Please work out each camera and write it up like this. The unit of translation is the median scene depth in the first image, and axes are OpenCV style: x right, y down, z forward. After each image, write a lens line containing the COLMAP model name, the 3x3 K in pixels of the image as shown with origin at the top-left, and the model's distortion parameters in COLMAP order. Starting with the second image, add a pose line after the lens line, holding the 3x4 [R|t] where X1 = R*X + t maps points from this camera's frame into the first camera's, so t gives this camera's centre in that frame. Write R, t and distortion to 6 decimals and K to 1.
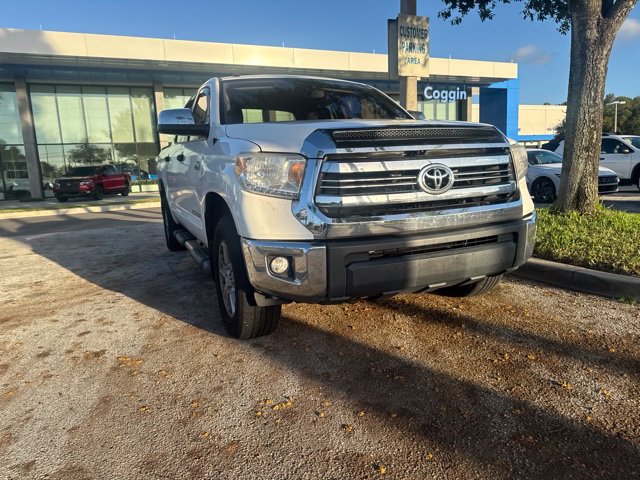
lens RADIAL K [[452.6, 0, 320.2], [0, 452.6, 238.4], [0, 0, 1]] dist [0.047618, -0.056705]
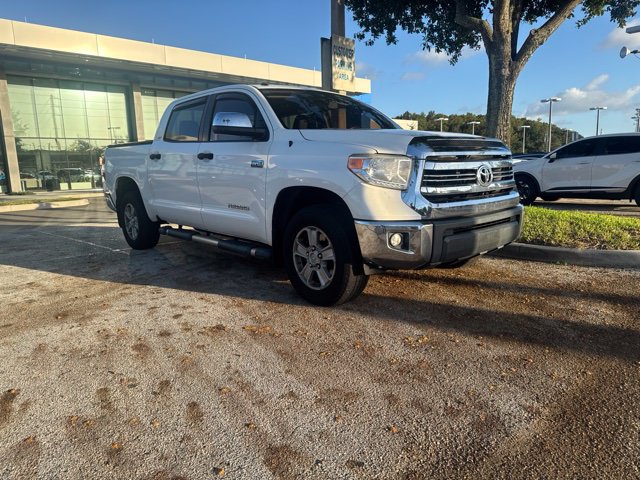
lens RADIAL K [[452.6, 0, 319.5], [0, 452.6, 237.7], [0, 0, 1]] dist [0.047618, -0.056705]
pose [[0.948110, -0.030253, 0.316501, -0.575542], [0.033099, 0.999446, -0.003618, 0.040614], [-0.316216, 0.013906, 0.948585, -0.142725]]
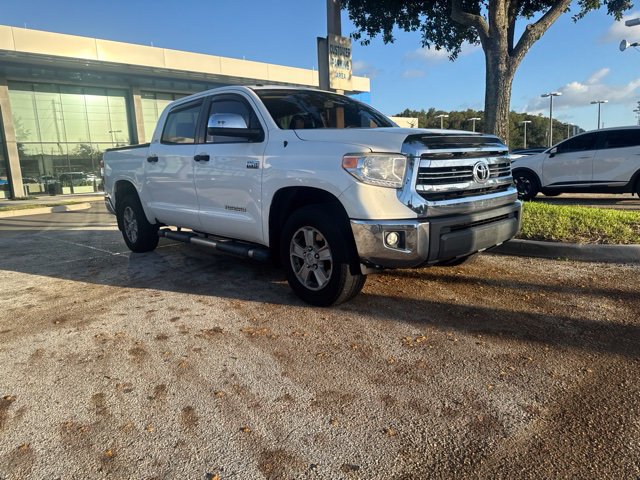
lens RADIAL K [[452.6, 0, 317.3], [0, 452.6, 234.1], [0, 0, 1]] dist [0.047618, -0.056705]
pose [[0.950573, -0.045745, 0.307113, -0.559042], [0.051303, 0.998633, -0.010044, 0.038487], [-0.306233, 0.025303, 0.951620, -0.141921]]
